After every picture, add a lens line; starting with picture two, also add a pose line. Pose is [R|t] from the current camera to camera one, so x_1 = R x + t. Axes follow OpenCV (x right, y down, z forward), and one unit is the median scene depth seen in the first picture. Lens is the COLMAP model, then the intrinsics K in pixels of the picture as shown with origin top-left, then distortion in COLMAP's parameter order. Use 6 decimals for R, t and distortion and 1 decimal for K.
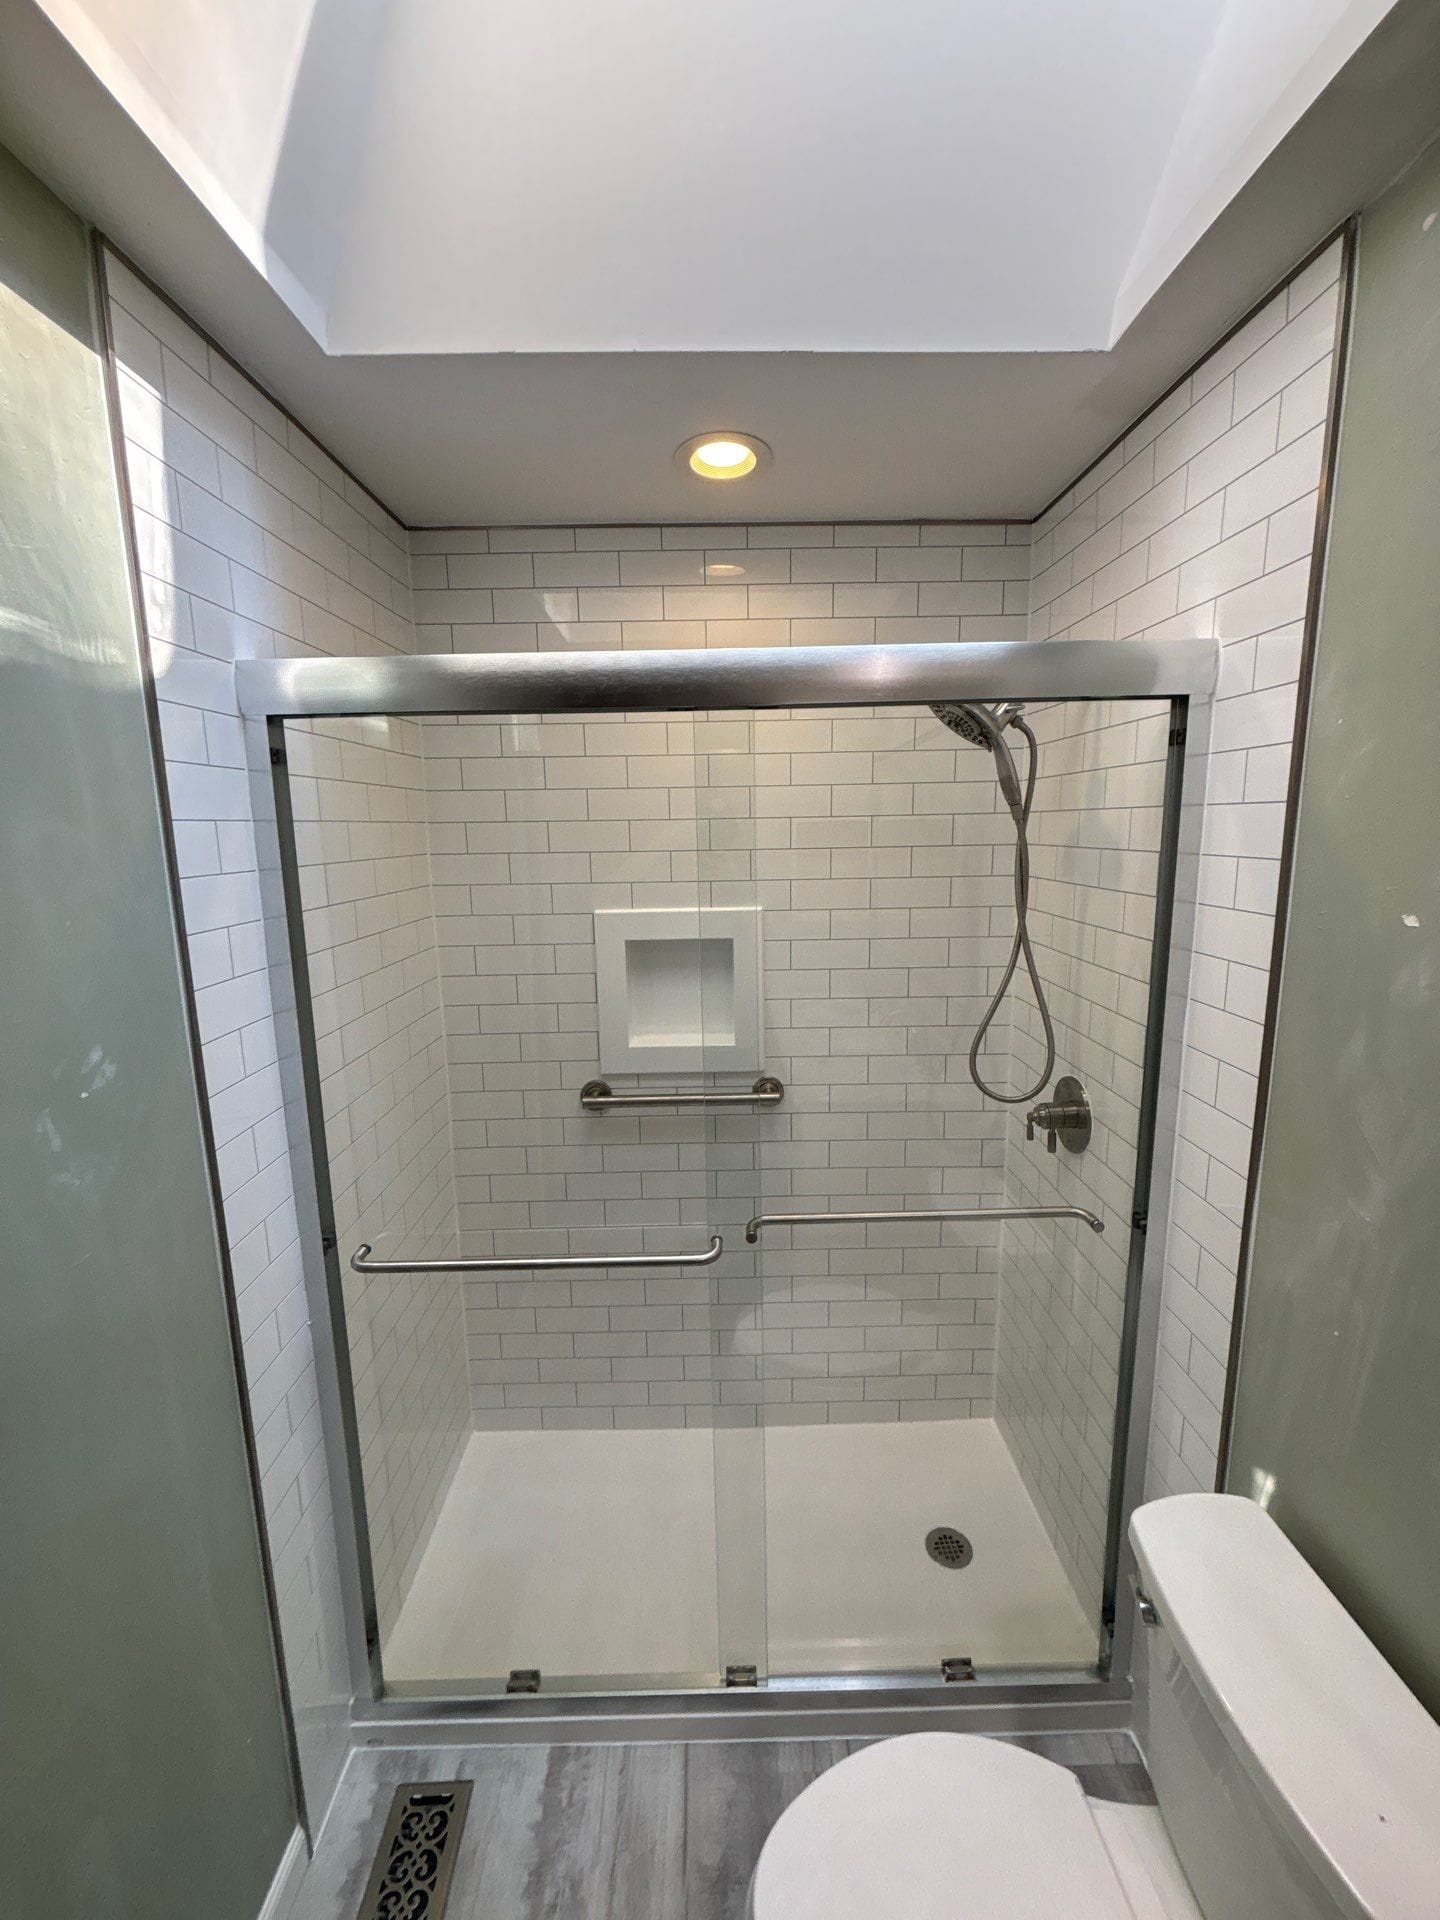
lens RADIAL K [[767.8, 0, 723.7], [0, 767.8, 962.1], [0, 0, 1]] dist [0.000432, 0.000348]
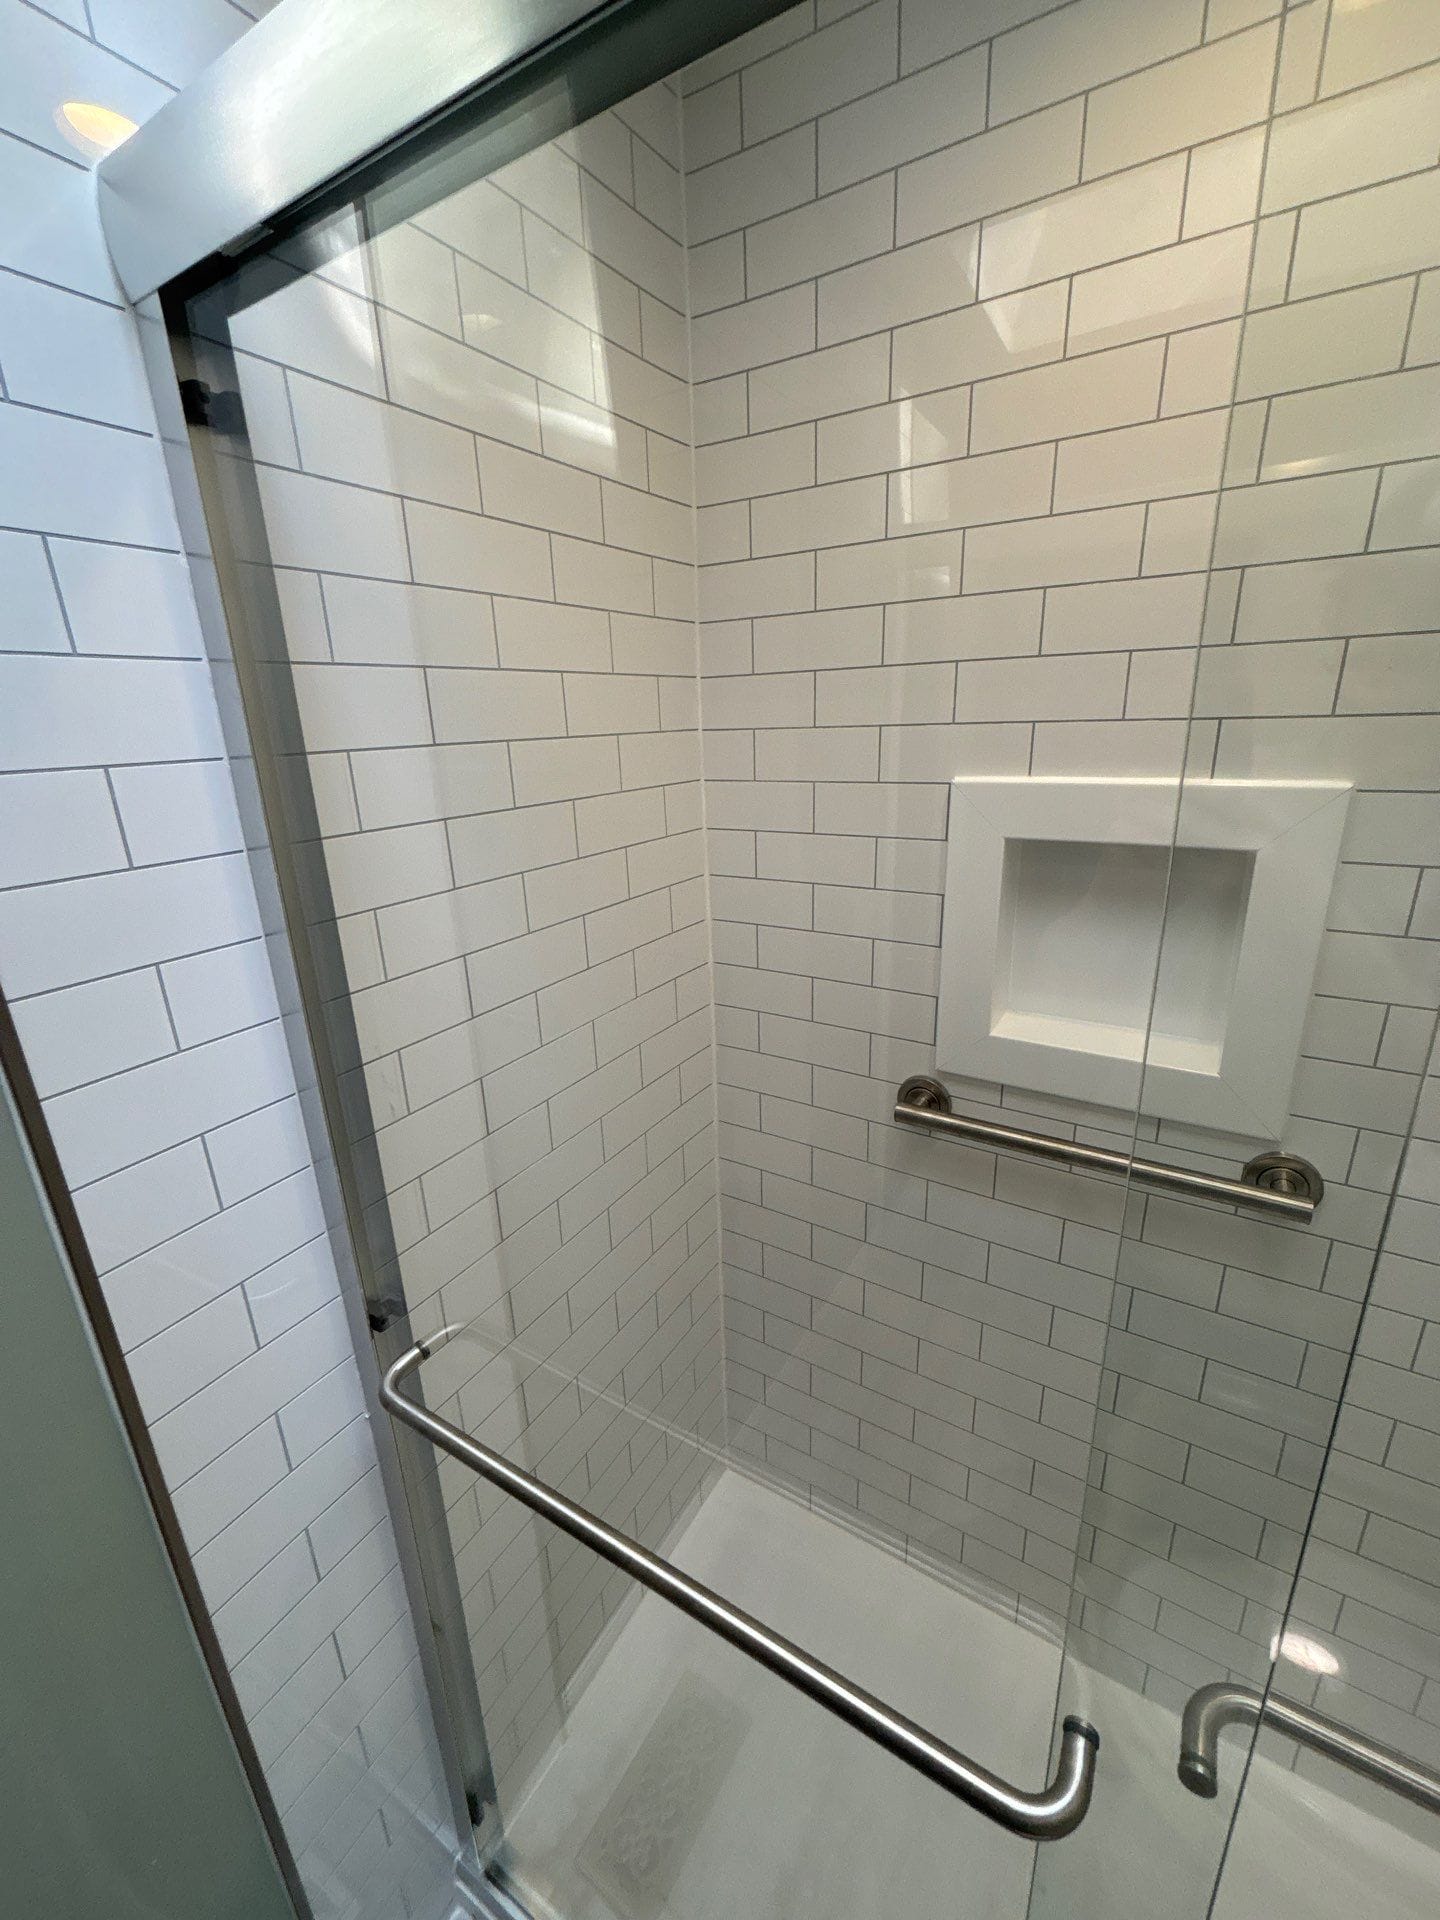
lens RADIAL K [[767.8, 0, 737.1], [0, 767.8, 949.7], [0, 0, 1]] dist [0.000432, 0.000348]
pose [[0.853699, 0.145595, -0.500000, -0.015404], [-0.075525, 0.984586, 0.157751, -0.026043], [0.515261, -0.096909, 0.851536, 0.533946]]
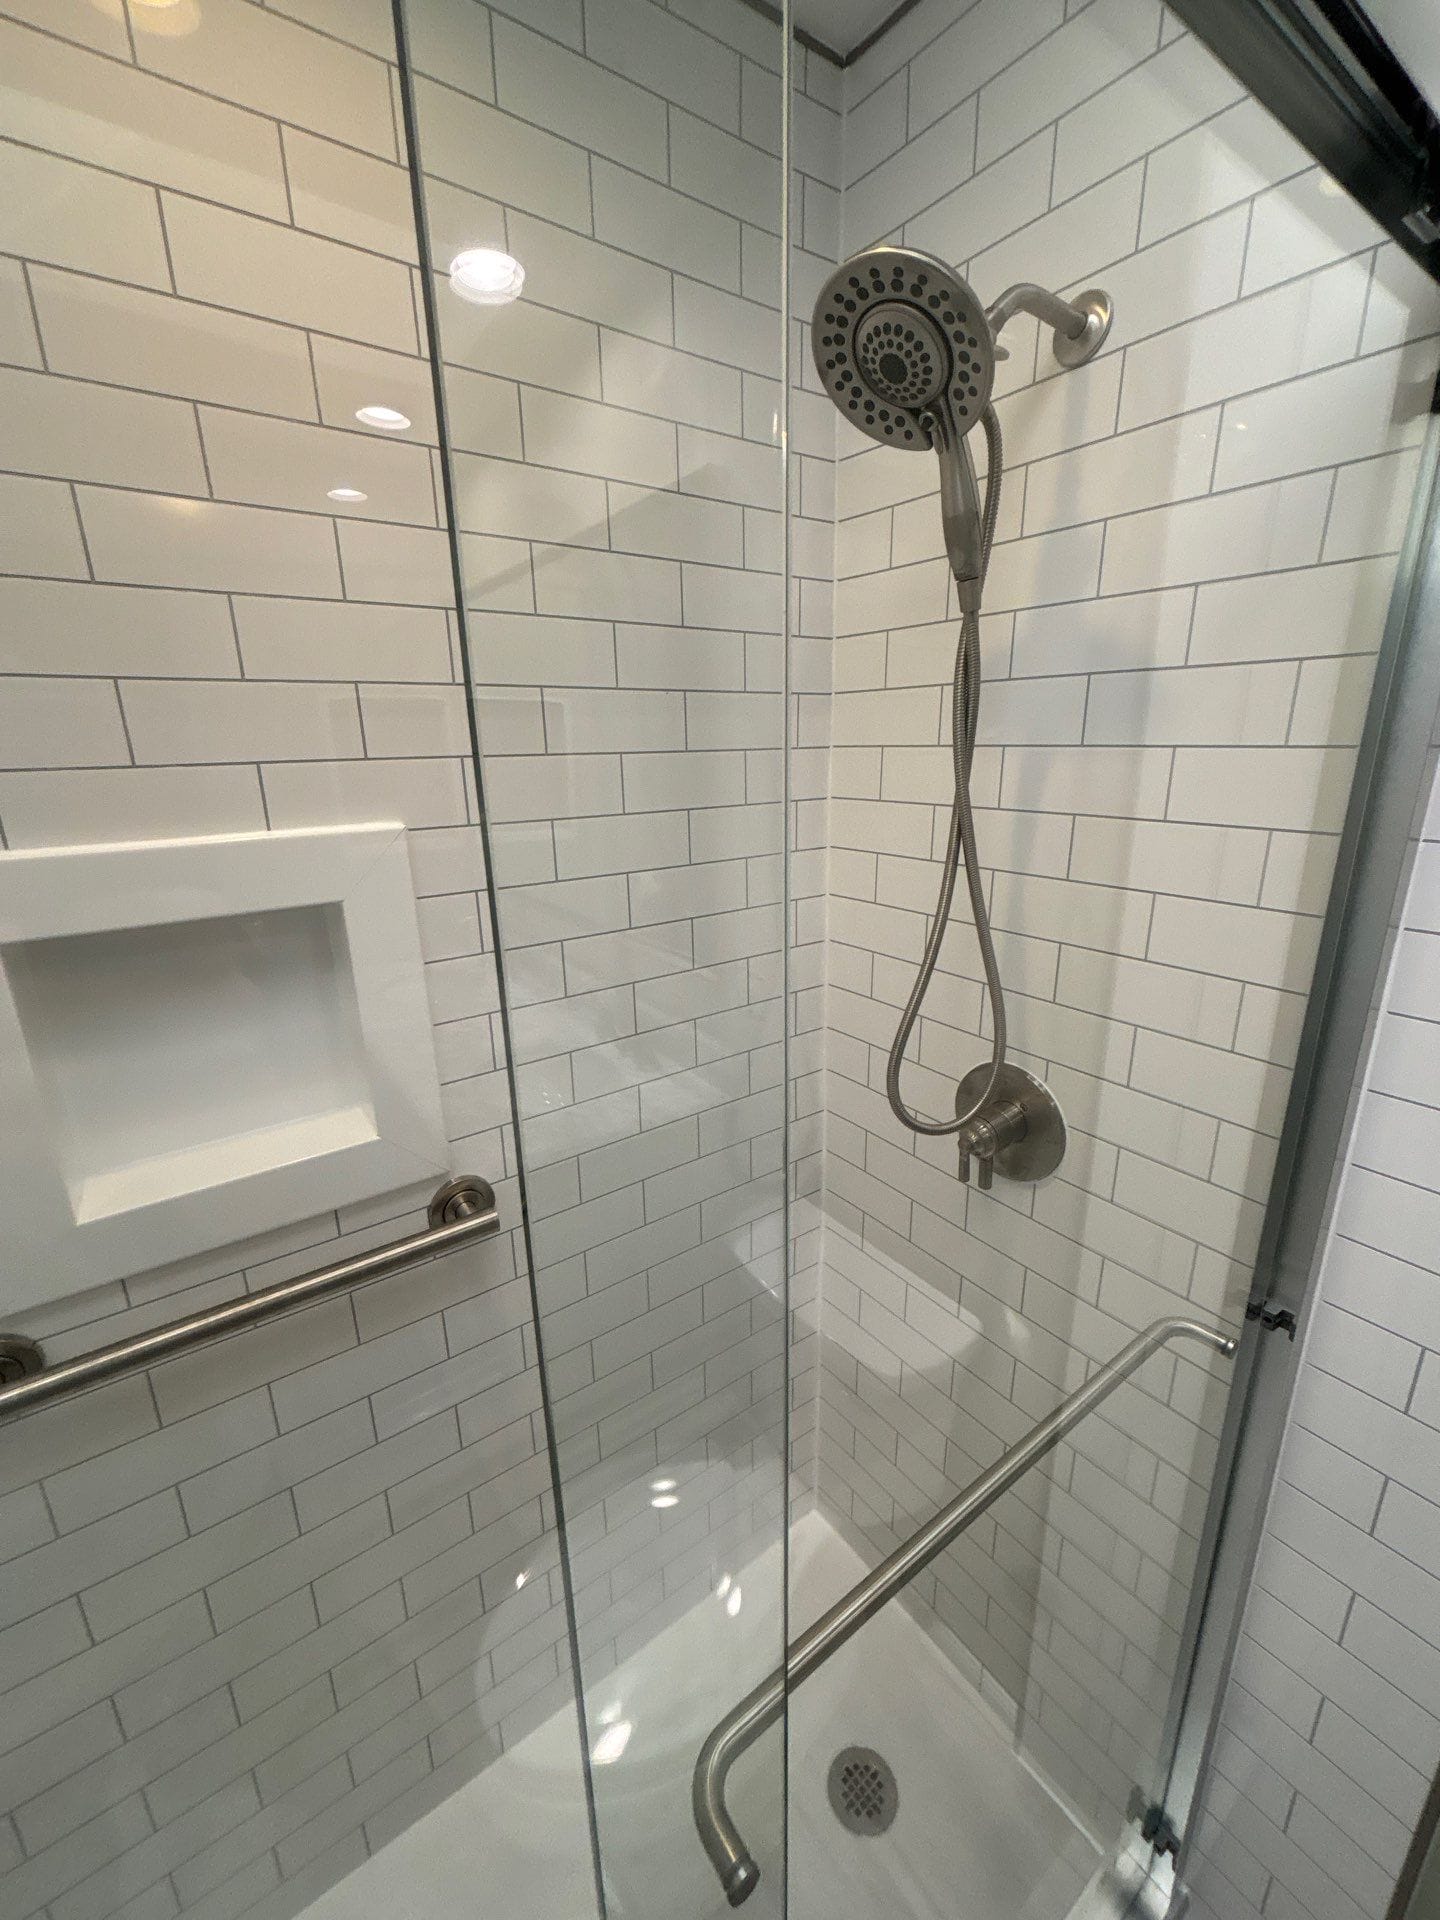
lens RADIAL K [[767.8, 0, 707.7], [0, 767.8, 959.0], [0, 0, 1]] dist [0.000432, 0.000348]
pose [[0.818241, -0.156885, 0.553054, -0.070310], [0.106157, 0.986732, 0.122848, -0.035273], [-0.564989, -0.041808, 0.824039, 0.629480]]
